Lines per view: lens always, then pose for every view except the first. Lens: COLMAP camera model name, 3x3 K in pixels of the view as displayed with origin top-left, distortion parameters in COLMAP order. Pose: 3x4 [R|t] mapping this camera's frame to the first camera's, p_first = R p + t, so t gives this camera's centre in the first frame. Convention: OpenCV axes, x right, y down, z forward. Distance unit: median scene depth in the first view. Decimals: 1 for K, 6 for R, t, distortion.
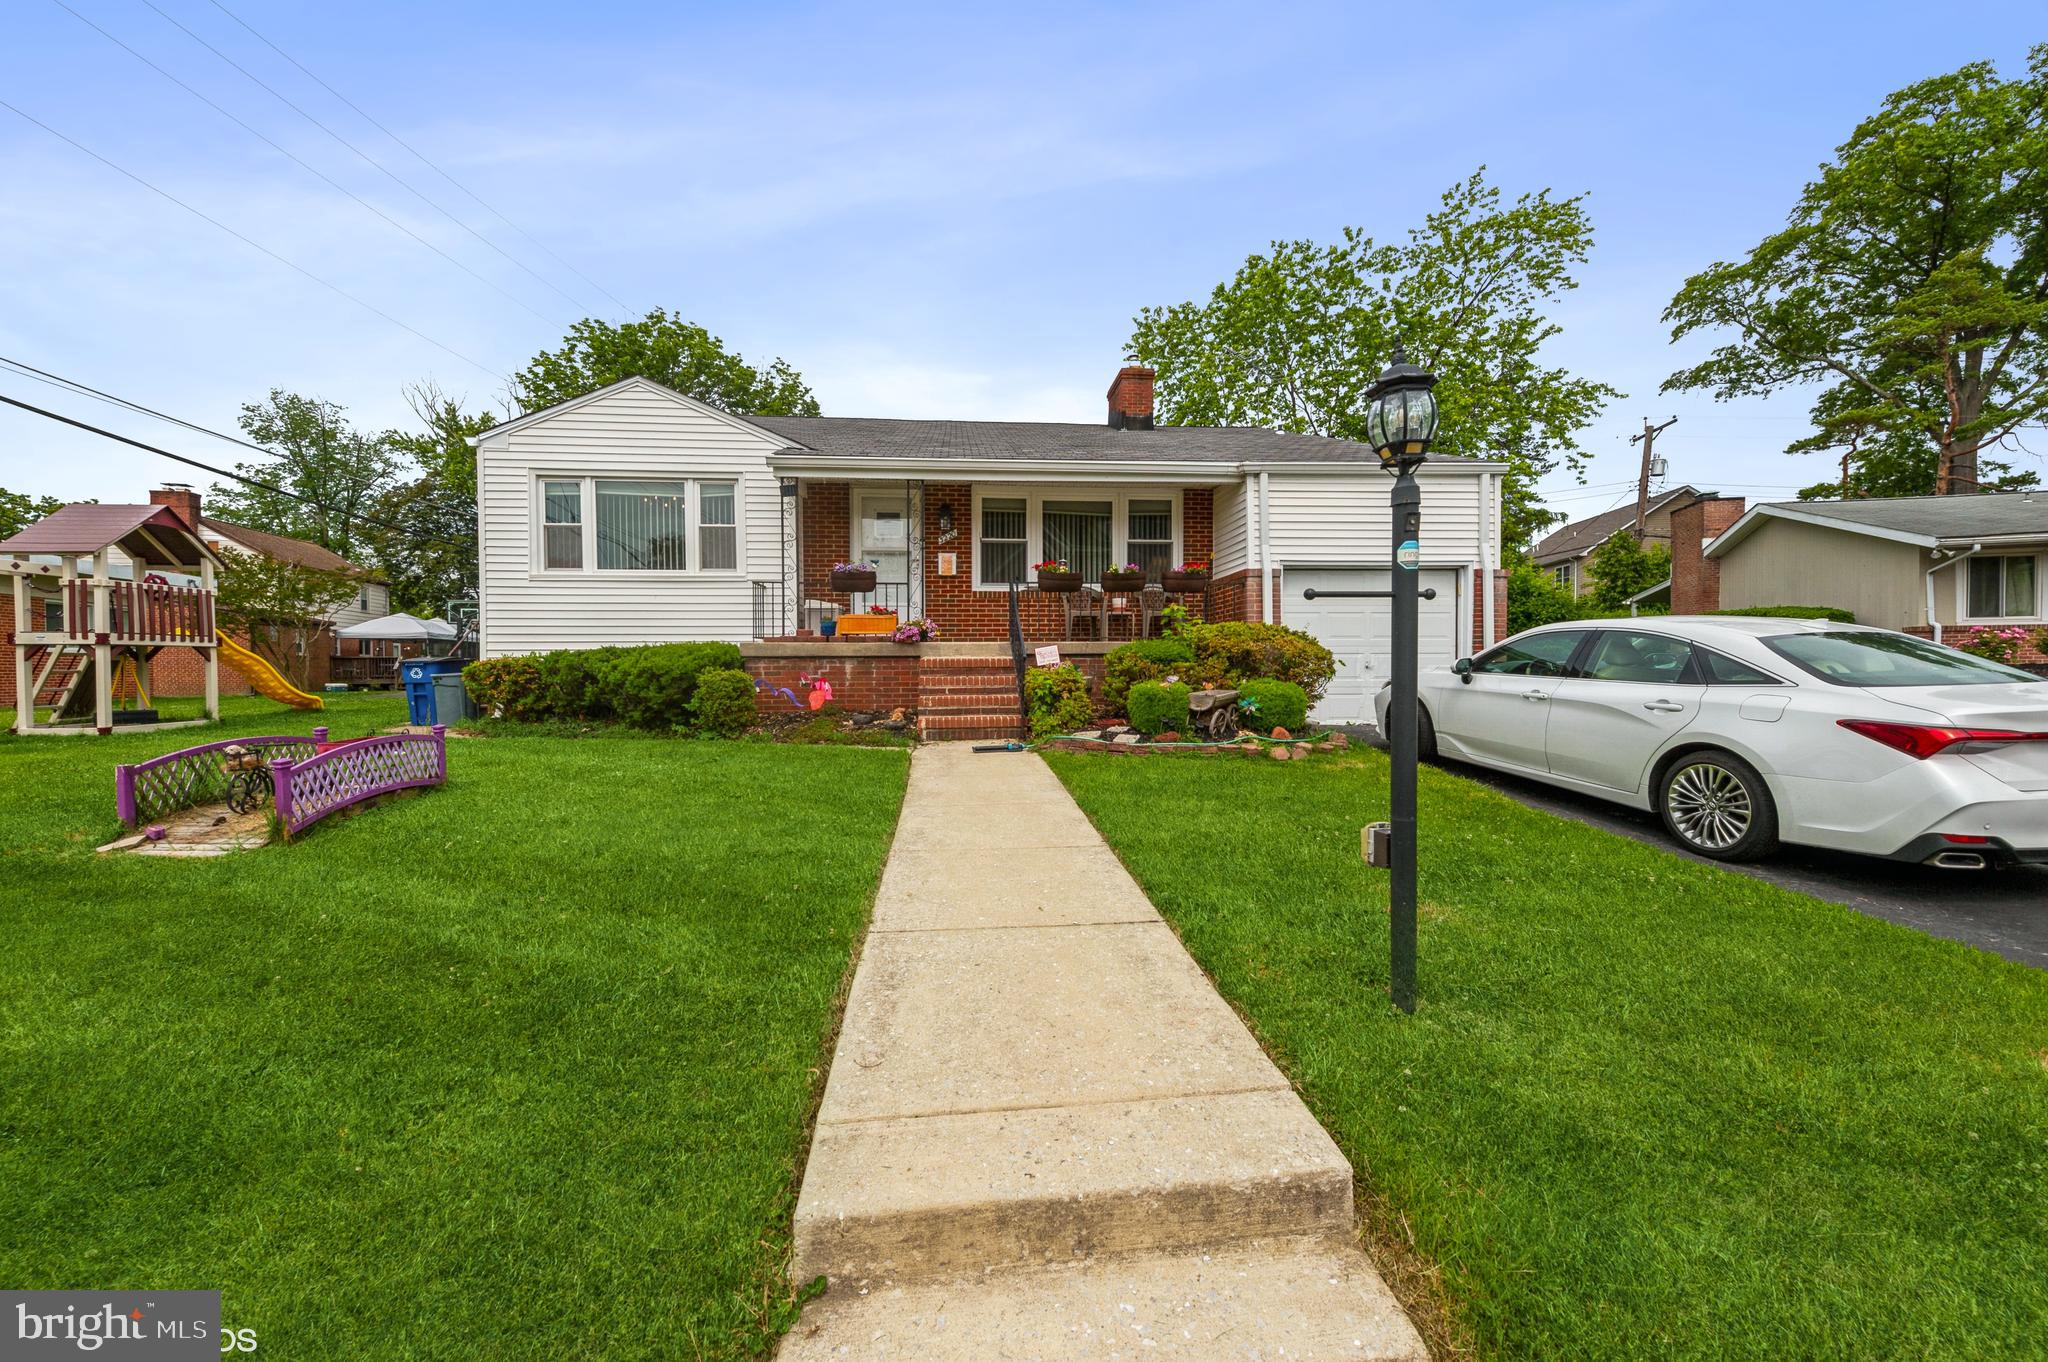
lens RADIAL K [[799.2, 0, 1025.0], [0, 799.2, 674.7], [0, 0, 1]] dist [0.007901, -0.000911]
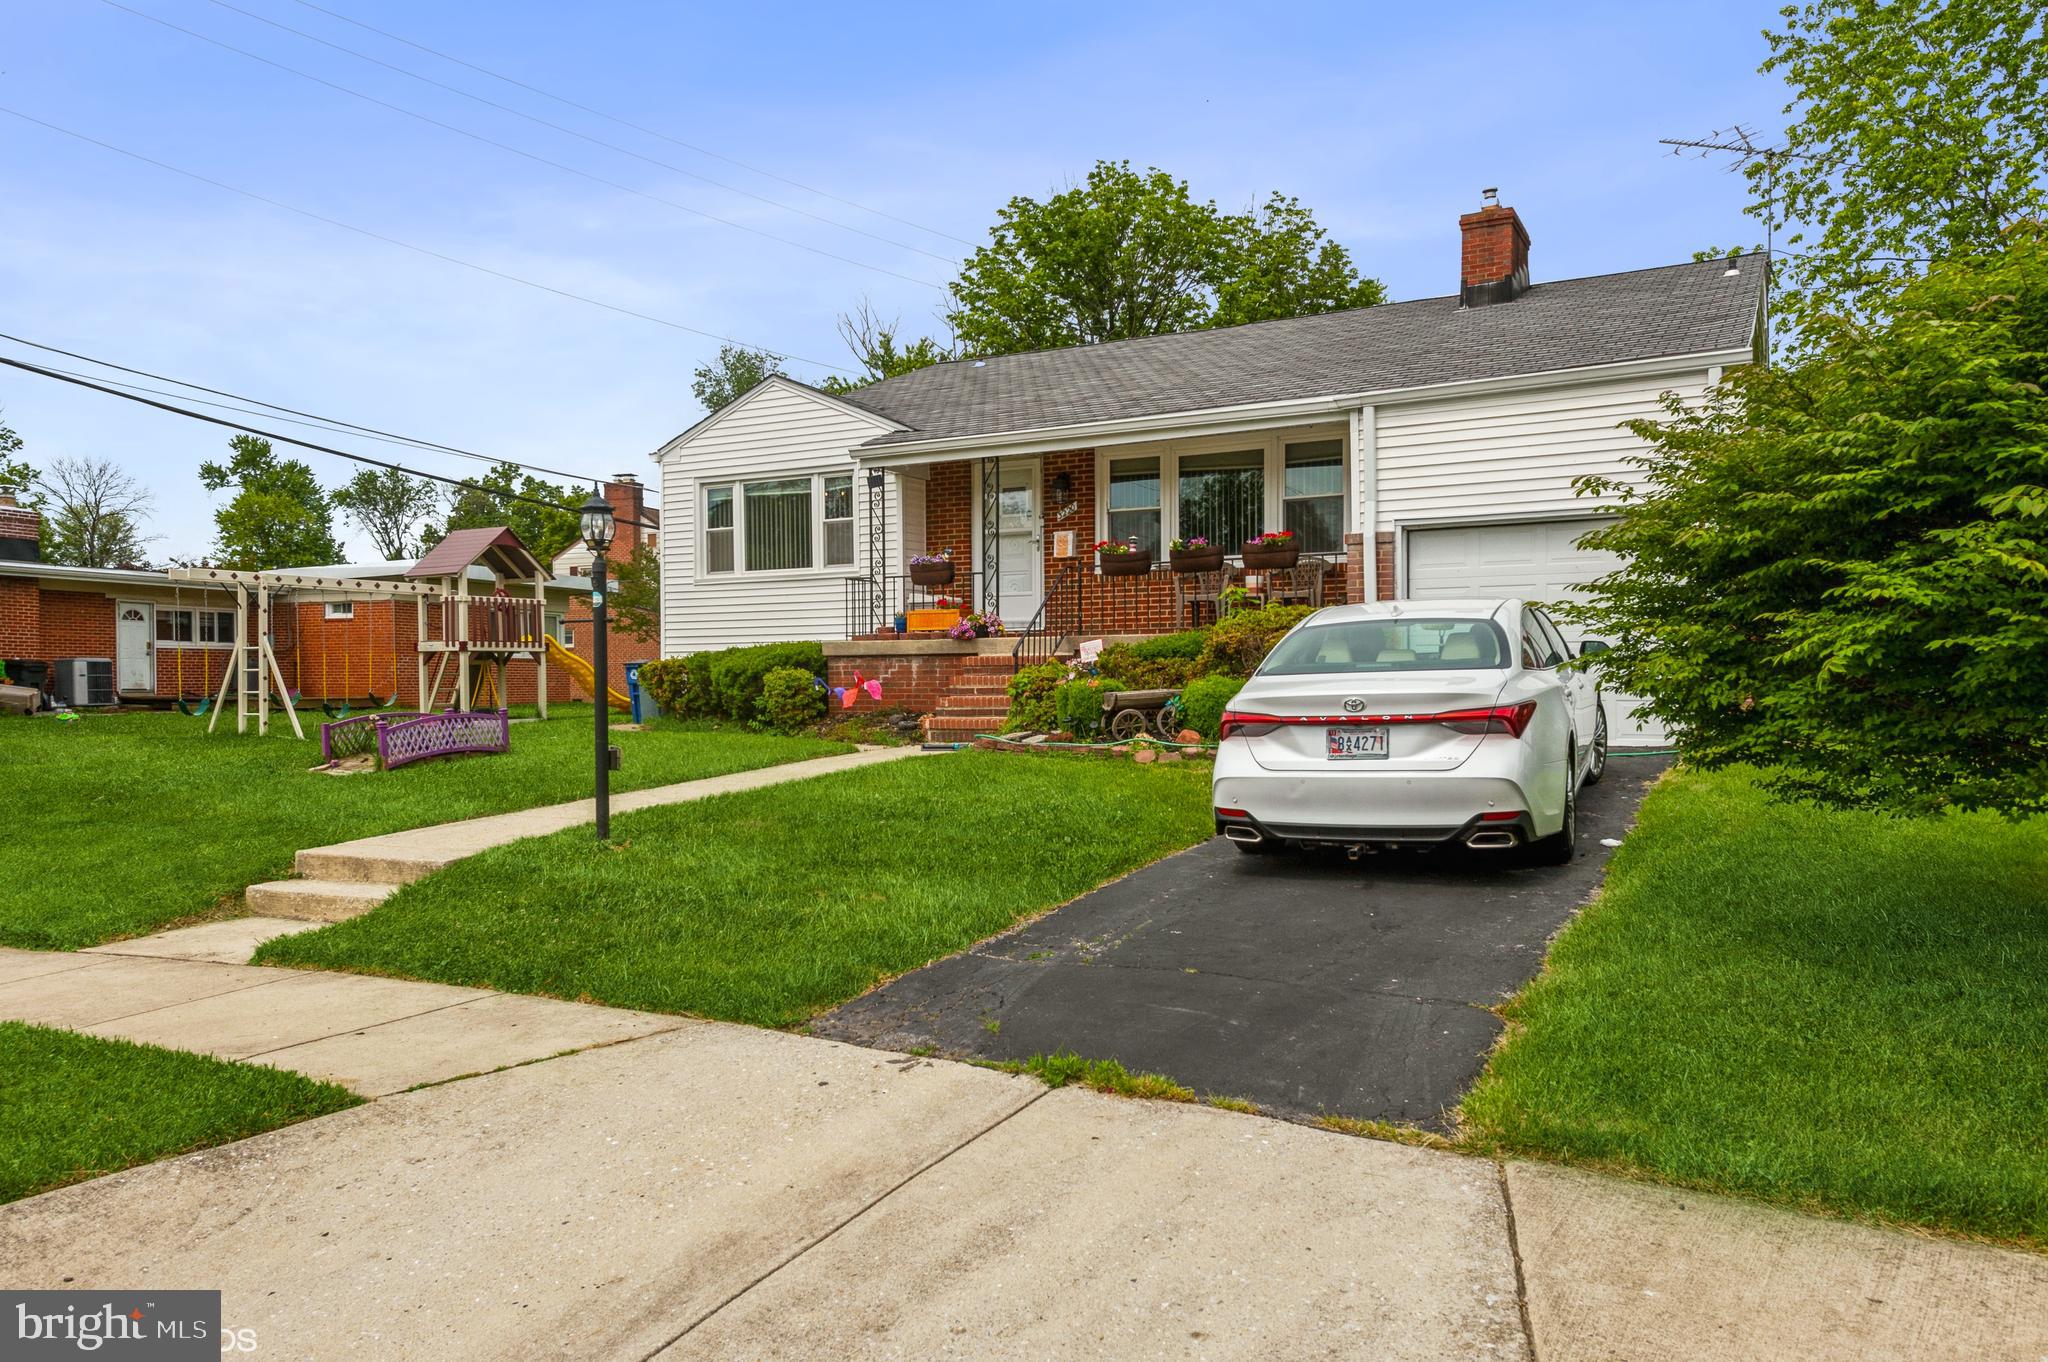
lens RADIAL K [[1419.3, 0, 1024.0], [0, 1419.3, 682.1], [0, 0, 1]] dist [0.028873, 0.000781]
pose [[0.827343, 0.000447, -0.561698, 0.752219], [-0.002241, 0.999994, -0.002505, 0.012047], [0.561693, 0.003331, 0.827339, -0.282130]]
